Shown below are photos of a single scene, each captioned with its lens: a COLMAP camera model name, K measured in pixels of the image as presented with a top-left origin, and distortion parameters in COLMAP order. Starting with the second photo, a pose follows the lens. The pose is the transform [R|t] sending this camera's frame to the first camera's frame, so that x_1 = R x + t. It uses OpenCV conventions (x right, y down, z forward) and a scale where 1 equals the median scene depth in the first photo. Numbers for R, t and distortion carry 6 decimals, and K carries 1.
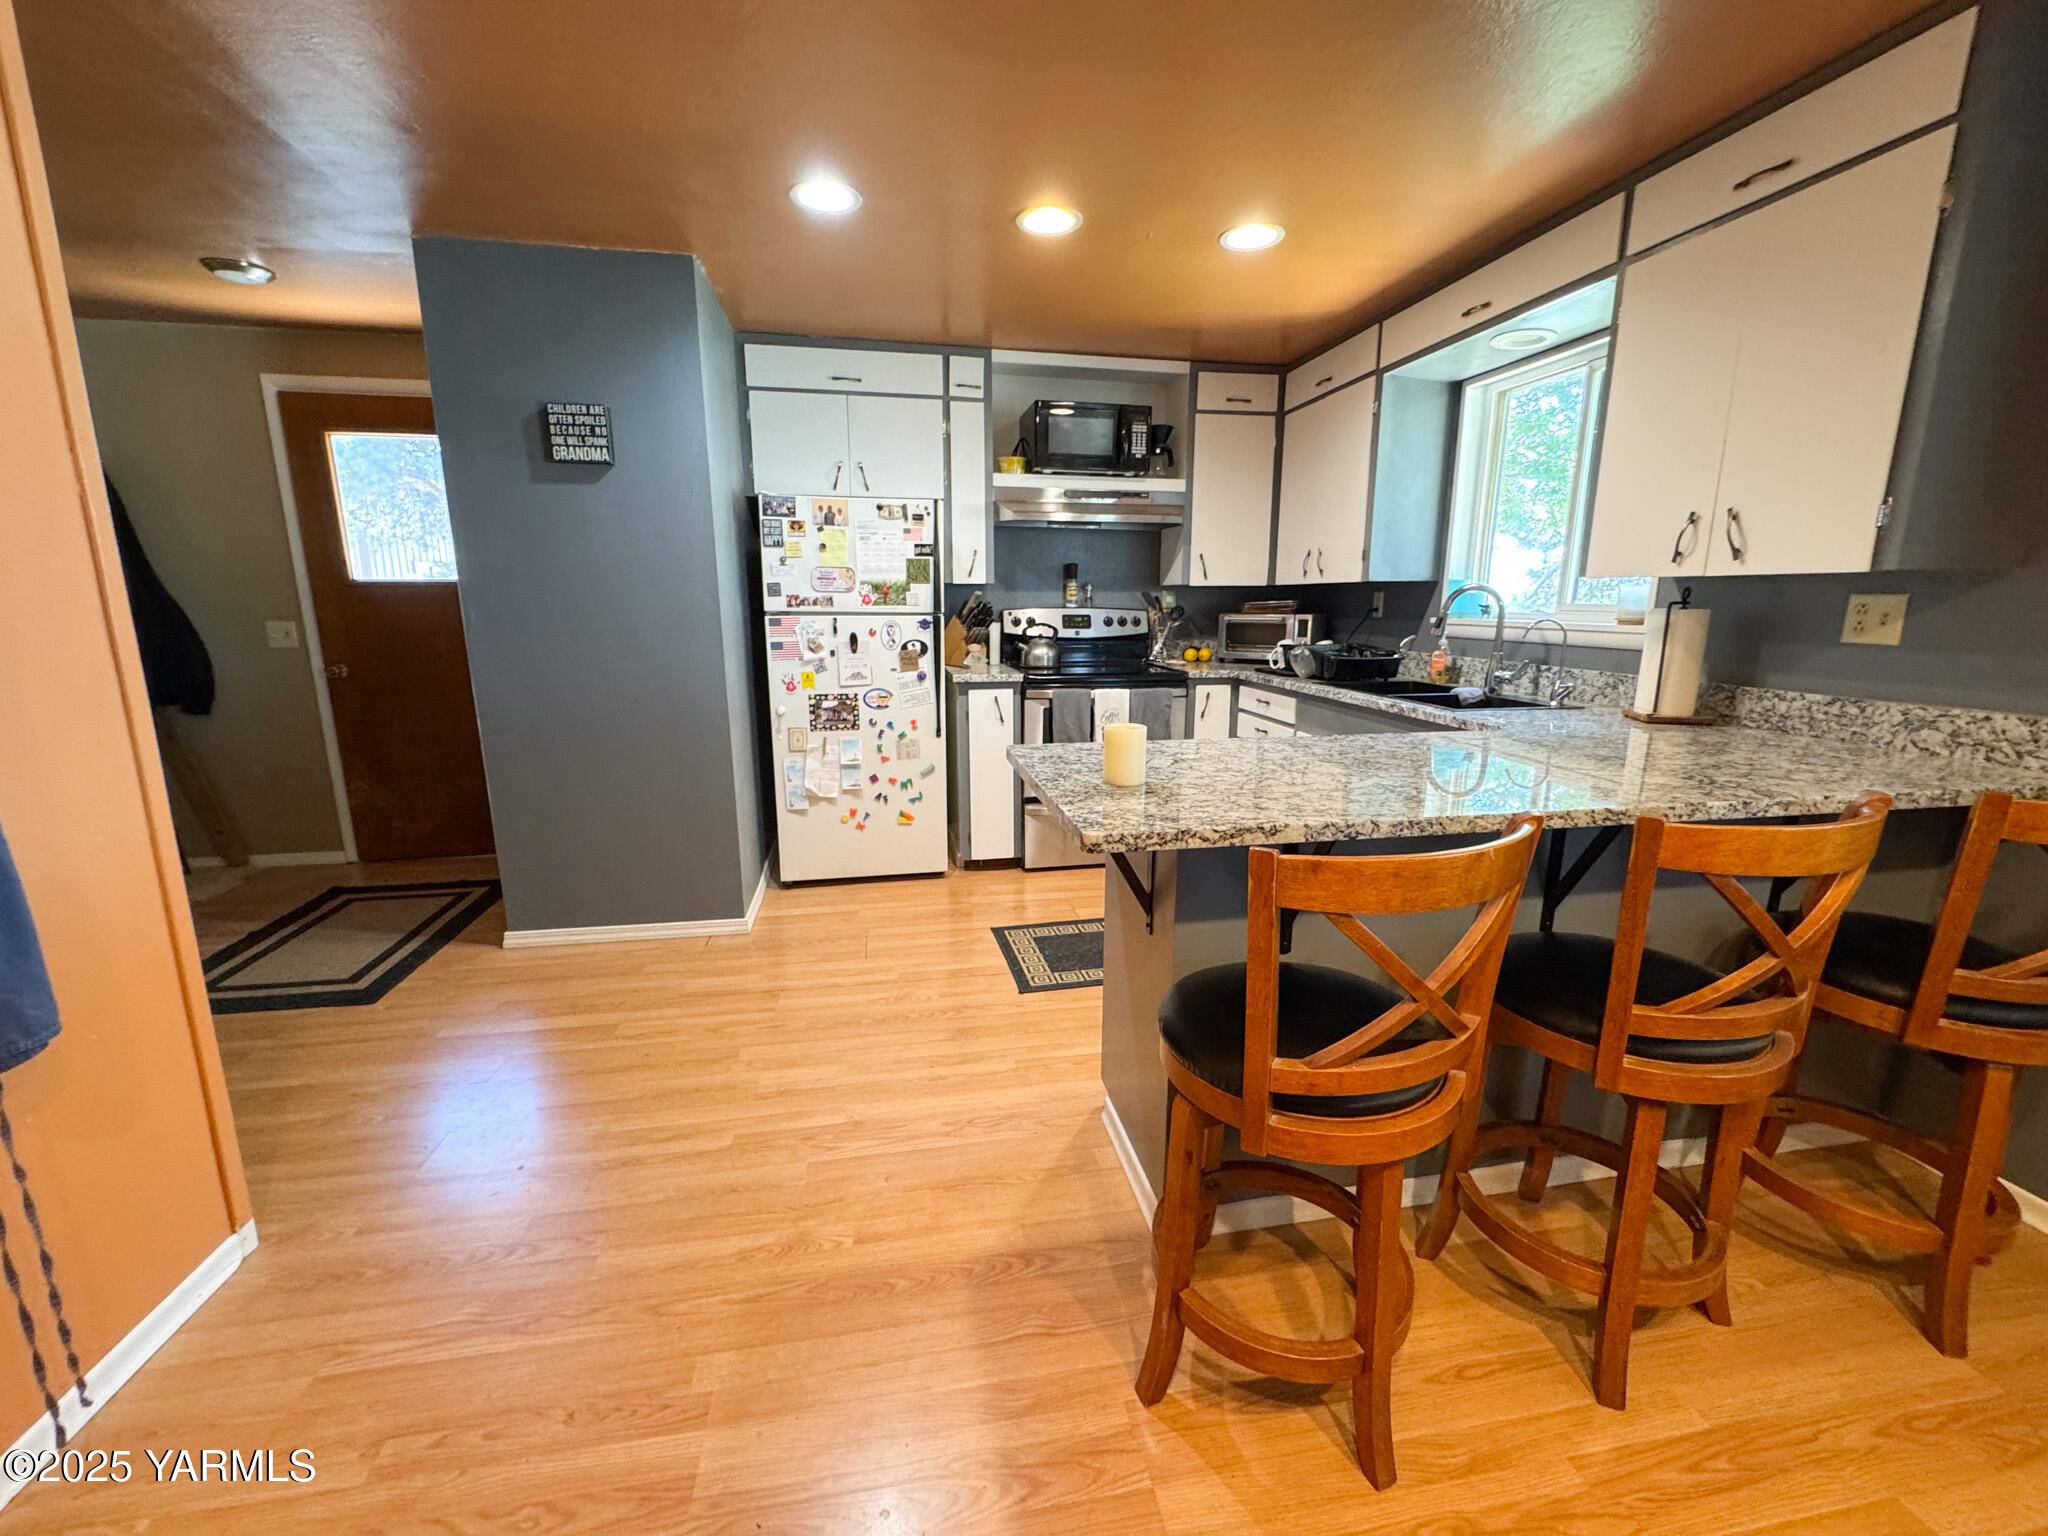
lens RADIAL K [[812.3, 0, 1026.6], [0, 812.3, 767.1], [0, 0, 1]] dist [0.001519, -0.000002]
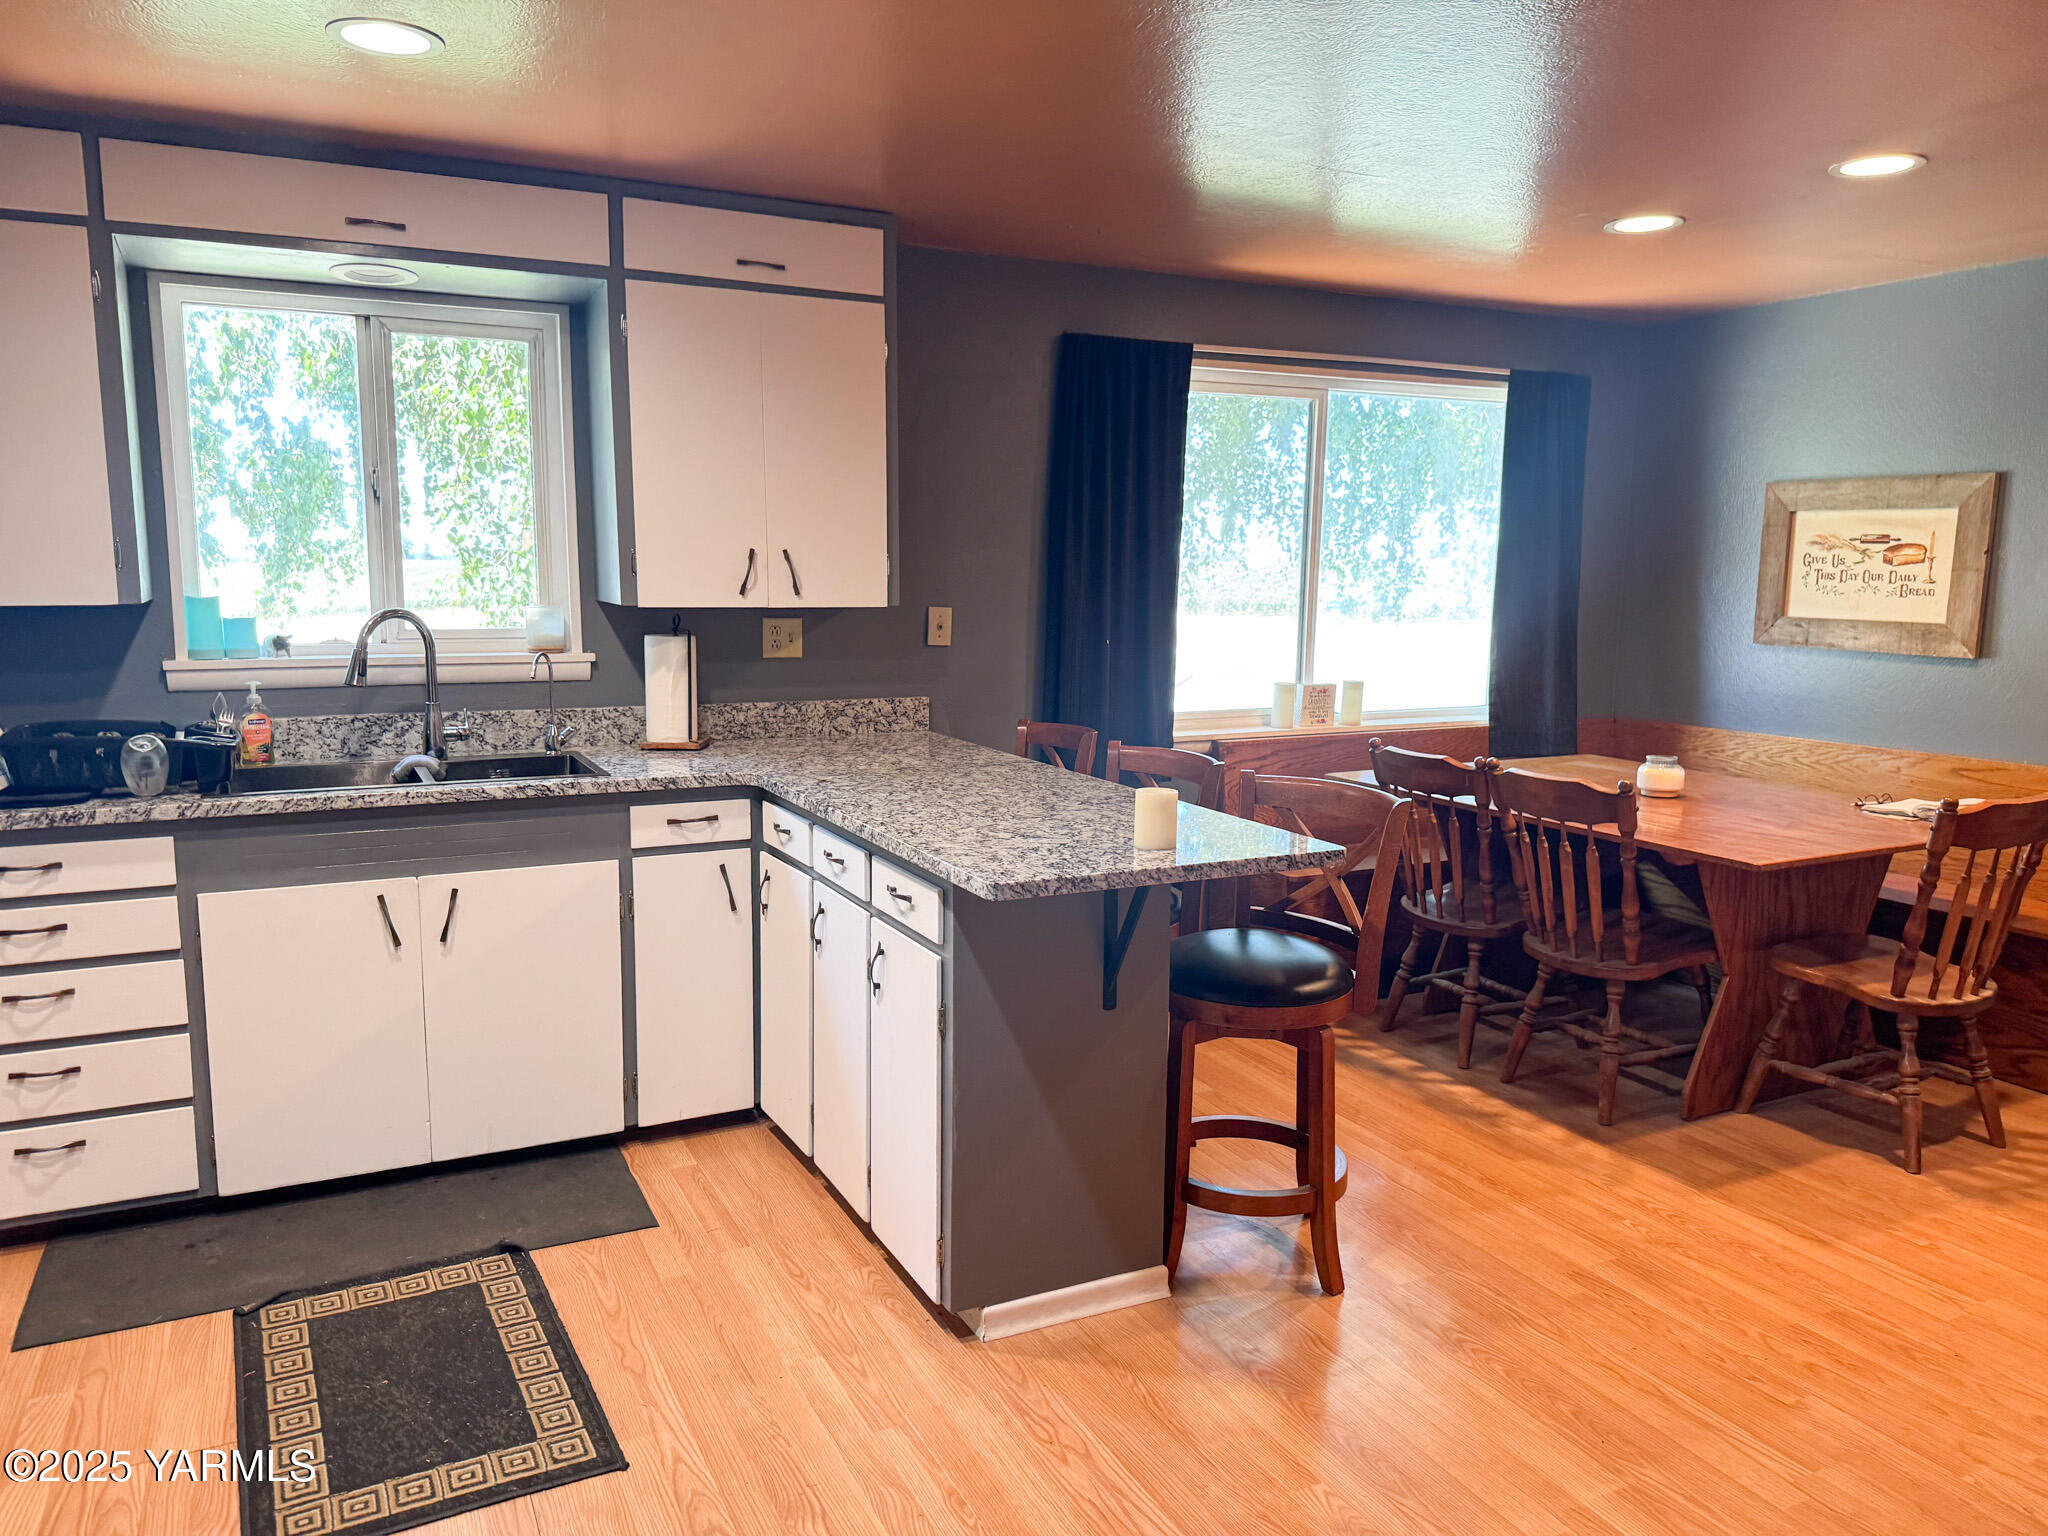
lens RADIAL K [[1443.7, 0, 1024.0], [0, 1443.7, 766.0], [0, 0, 1]] dist [-0.008993, -0.003739]
pose [[-0.291206, -0.143563, 0.945827, -0.888869], [0.180288, 0.962725, 0.201635, -0.278773], [-0.939519, 0.229239, -0.254469, 0.945287]]
